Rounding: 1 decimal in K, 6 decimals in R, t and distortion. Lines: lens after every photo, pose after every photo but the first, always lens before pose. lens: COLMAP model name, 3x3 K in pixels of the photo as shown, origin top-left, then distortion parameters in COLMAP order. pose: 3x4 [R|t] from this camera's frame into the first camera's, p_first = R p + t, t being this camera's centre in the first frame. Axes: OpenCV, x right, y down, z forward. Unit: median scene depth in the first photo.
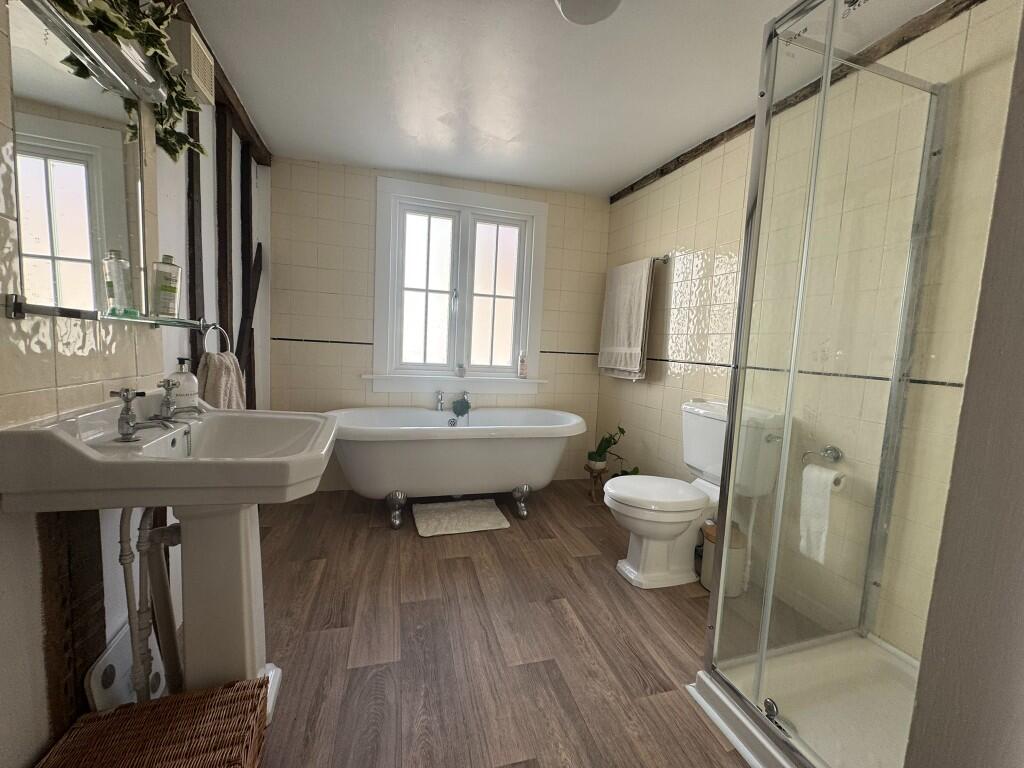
lens RADIAL K [[416.3, 0, 512.0], [0, 416.3, 384.0], [0, 0, 1]] dist [-0.000190, -0.000032]
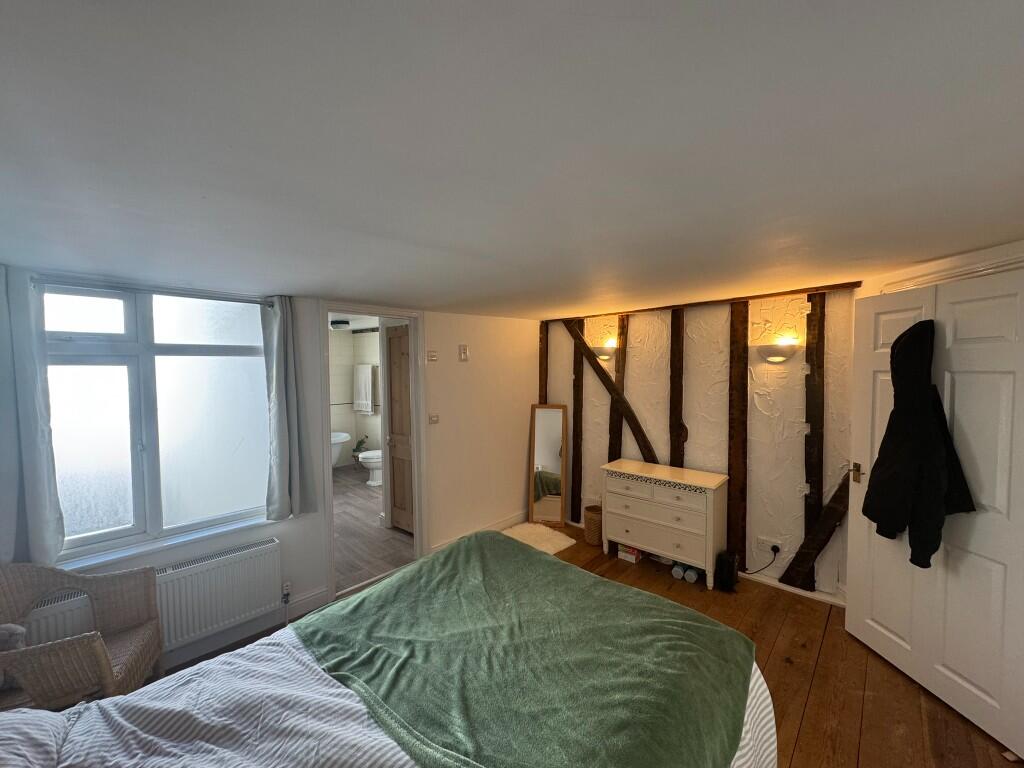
lens RADIAL K [[416.3, 0, 512.0], [0, 416.3, 384.0], [0, 0, 1]] dist [-0.000190, -0.000032]
pose [[0.847096, -0.083075, 0.524906, -0.399750], [0.104304, 0.994485, -0.010933, -0.117086], [-0.521103, 0.064011, 0.851090, -2.316071]]
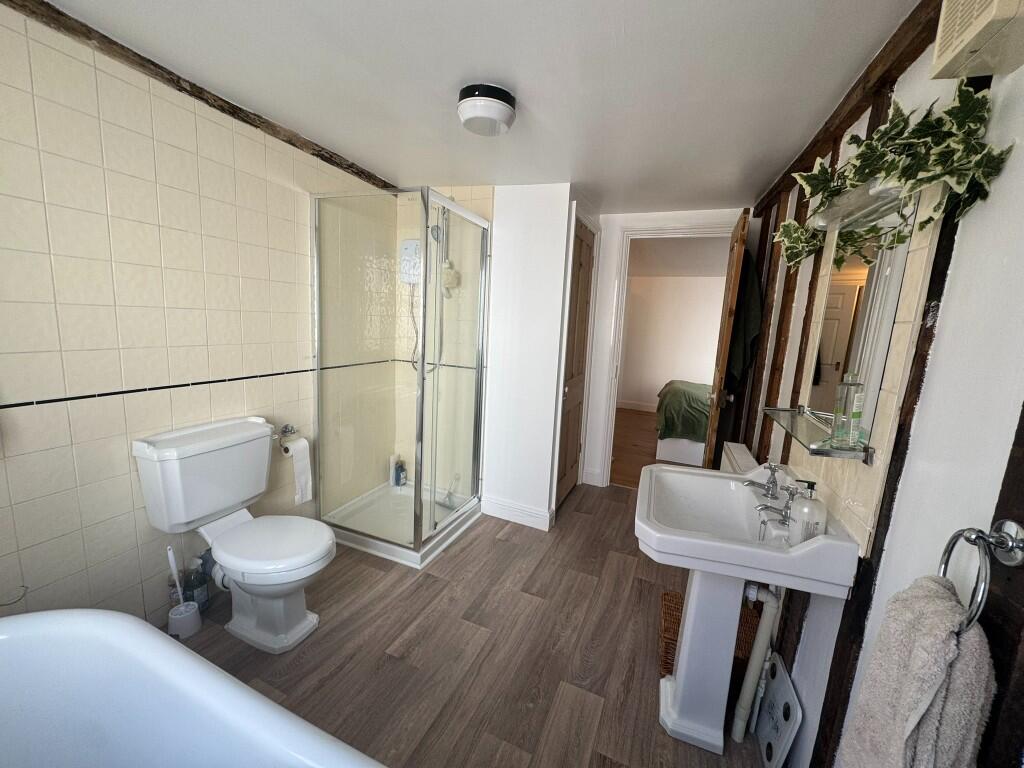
lens RADIAL K [[416.3, 0, 512.0], [0, 416.3, 384.0], [0, 0, 1]] dist [-0.000190, -0.000032]
pose [[-0.775698, -0.192592, 0.601000, -0.567993], [-0.032797, 0.963314, 0.266365, -0.348655], [-0.630251, 0.186908, -0.753557, 1.468180]]
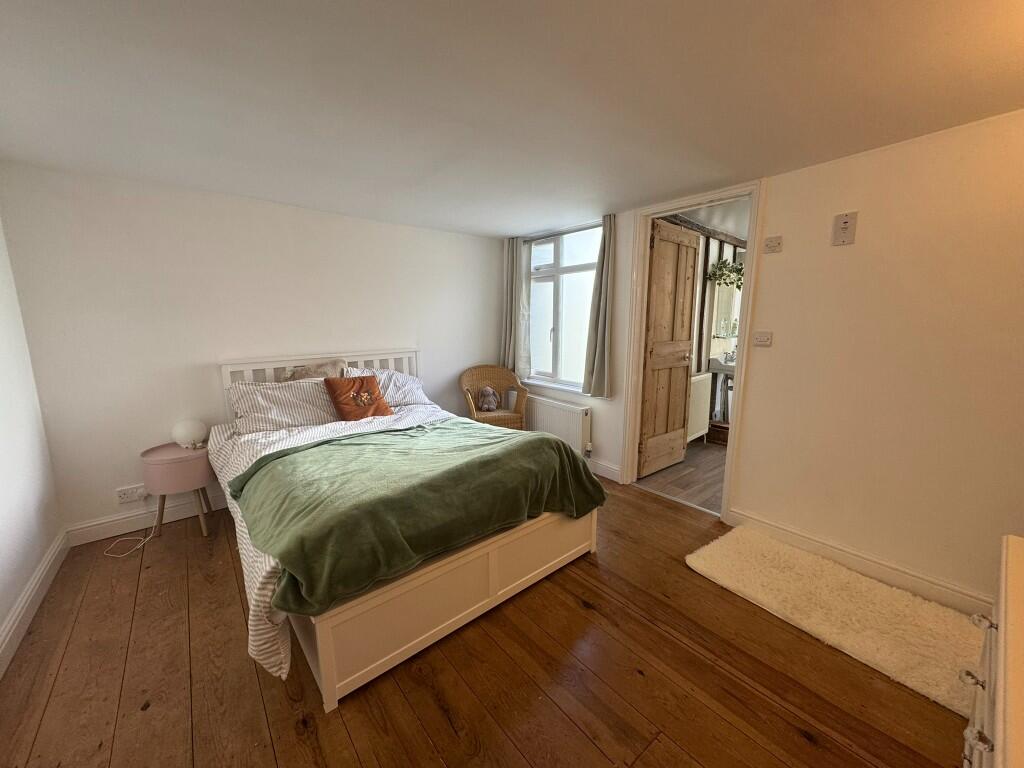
lens RADIAL K [[397.2, 0, 512.0], [0, 397.2, 384.0], [0, 0, 1]] dist [-0.000054, -0.000018]
pose [[0.402762, 0.099248, -0.909908, 1.238814], [-0.064944, 0.994697, 0.079749, 0.089650], [0.912998, 0.026973, 0.407071, -1.684284]]
